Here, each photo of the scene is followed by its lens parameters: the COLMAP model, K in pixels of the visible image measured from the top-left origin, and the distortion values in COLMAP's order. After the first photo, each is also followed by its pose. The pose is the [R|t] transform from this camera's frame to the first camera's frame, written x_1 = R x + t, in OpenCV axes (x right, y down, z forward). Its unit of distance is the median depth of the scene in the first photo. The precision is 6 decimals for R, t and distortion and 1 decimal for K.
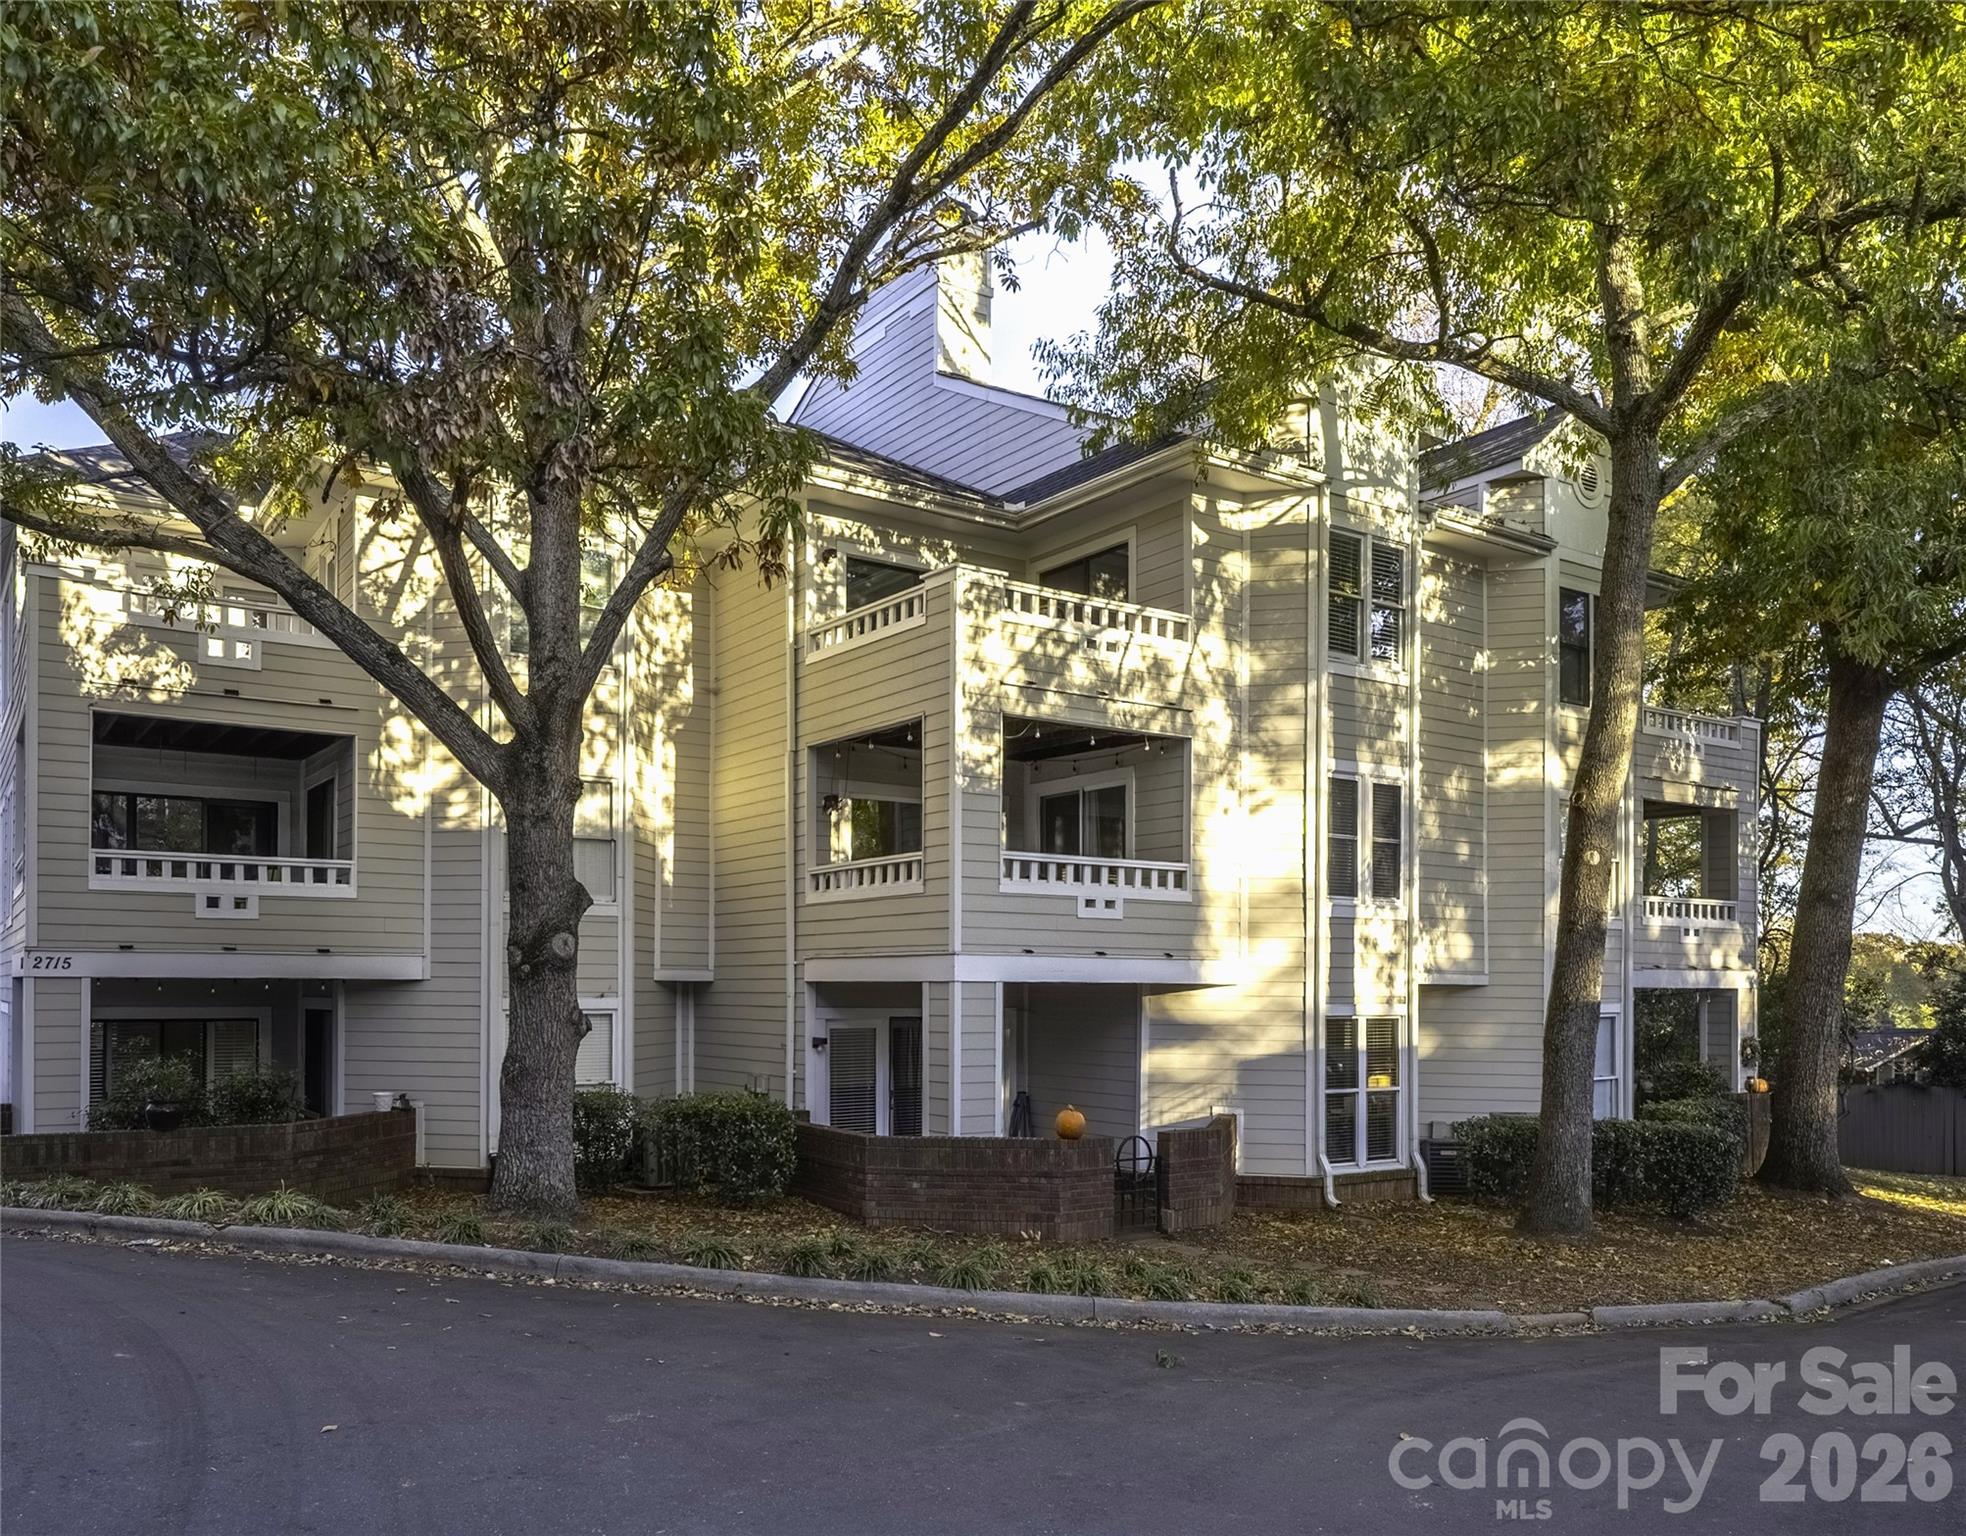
lens RADIAL K [[1495.9, 0, 979.4], [0, 1495.9, 984.6], [0, 0, 1]] dist [0.013293, 0.003505]
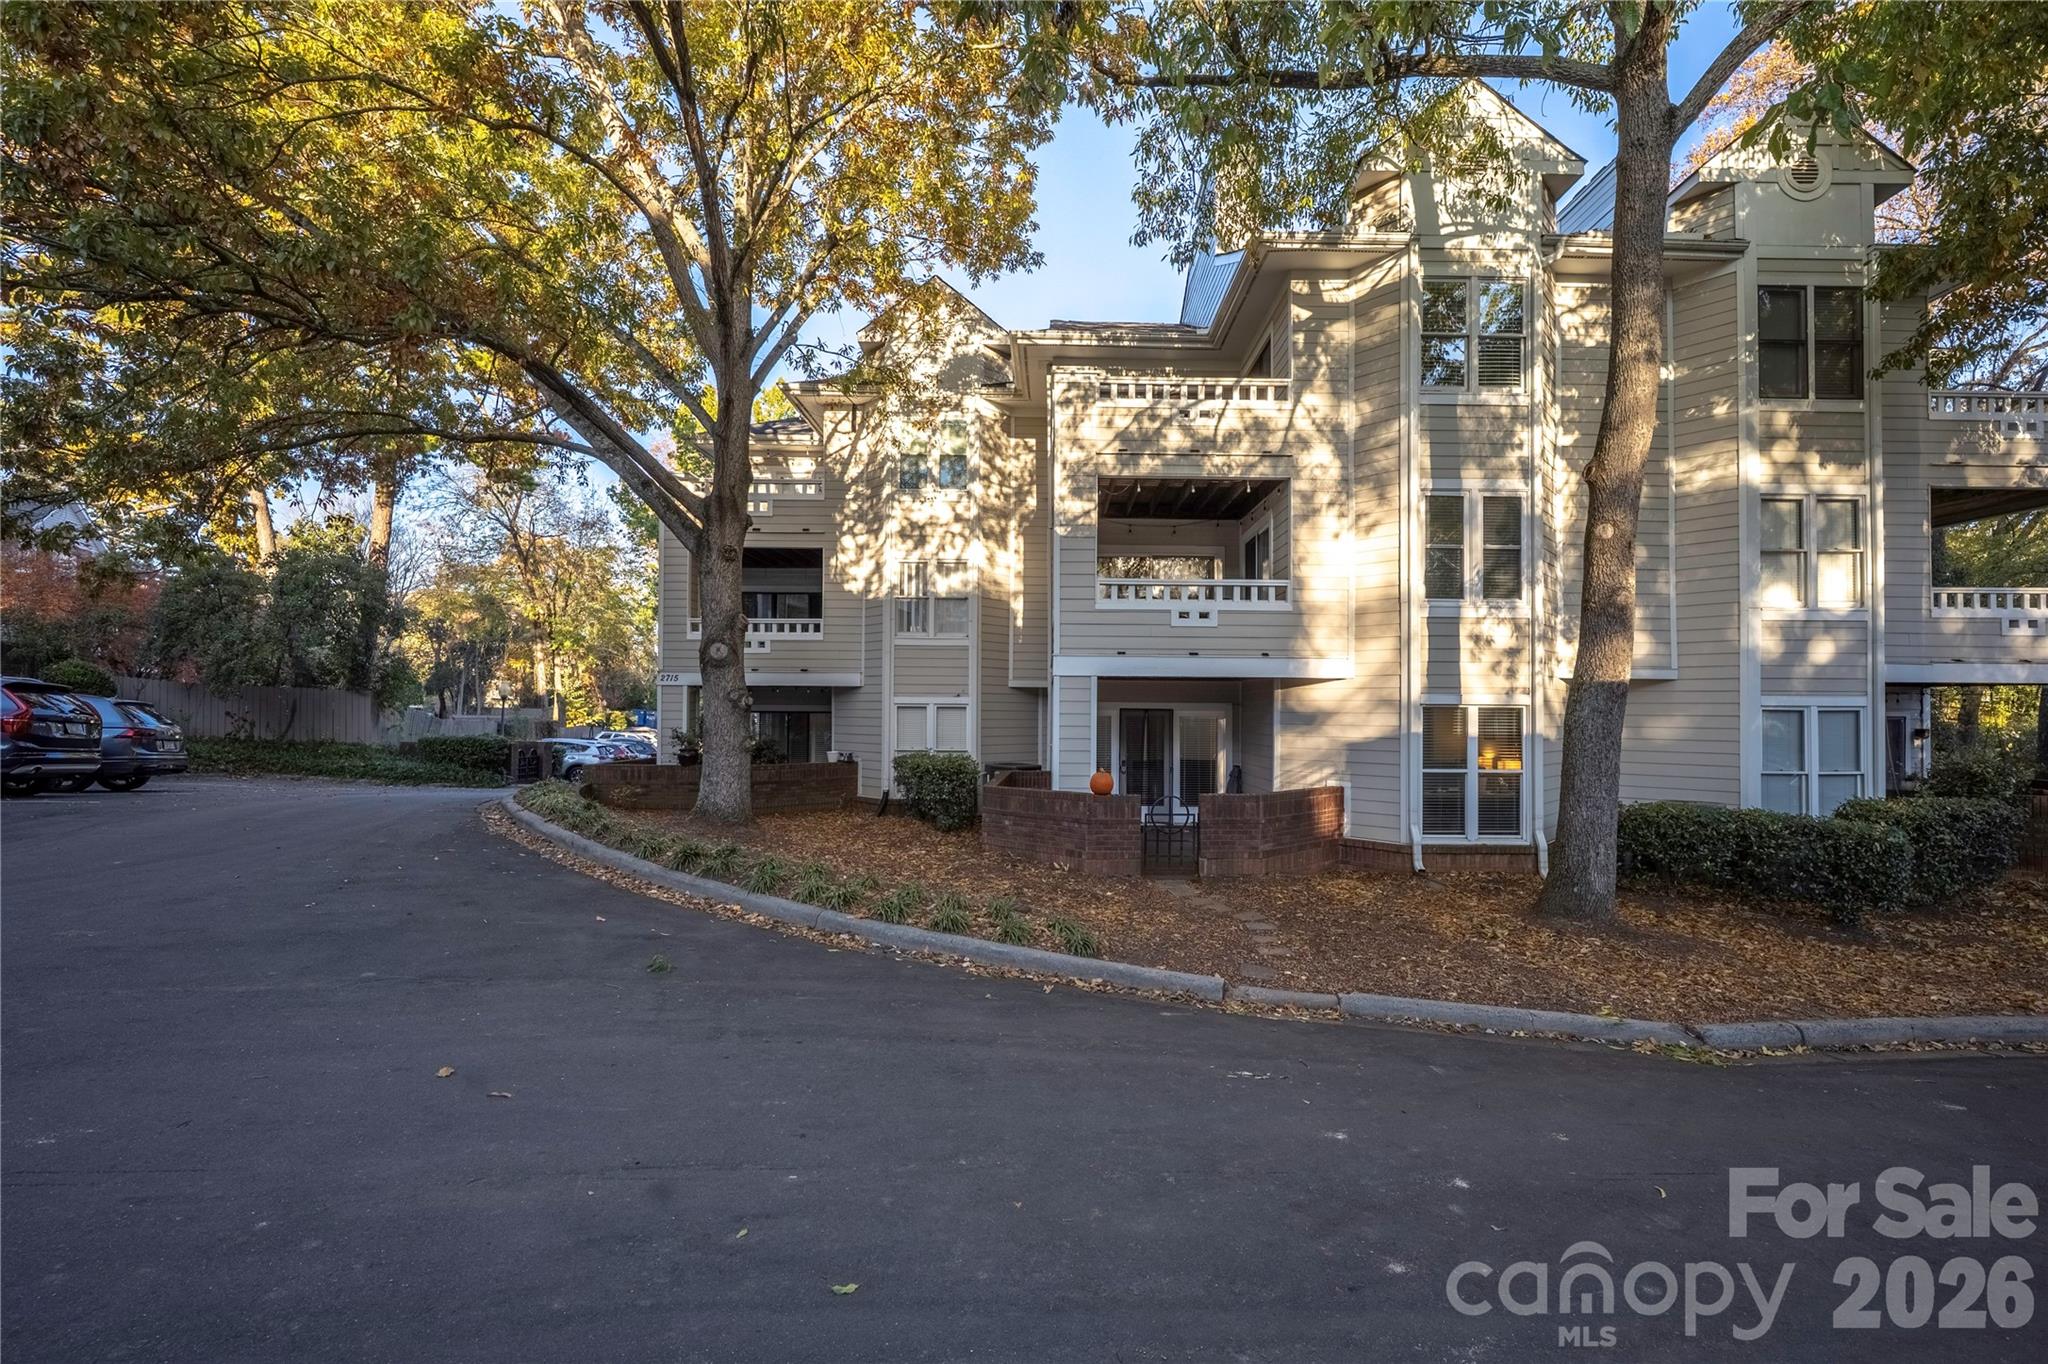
lens RADIAL K [[865.5, 0, 1025.6], [0, 865.5, 700.8], [0, 0, 1]] dist [-0.000024, 0.000150]
pose [[0.833784, -0.007347, -0.552042, 0.342051], [0.000965, 0.999929, -0.011851, 0.025704], [0.552090, 0.009349, 0.833732, 0.280554]]
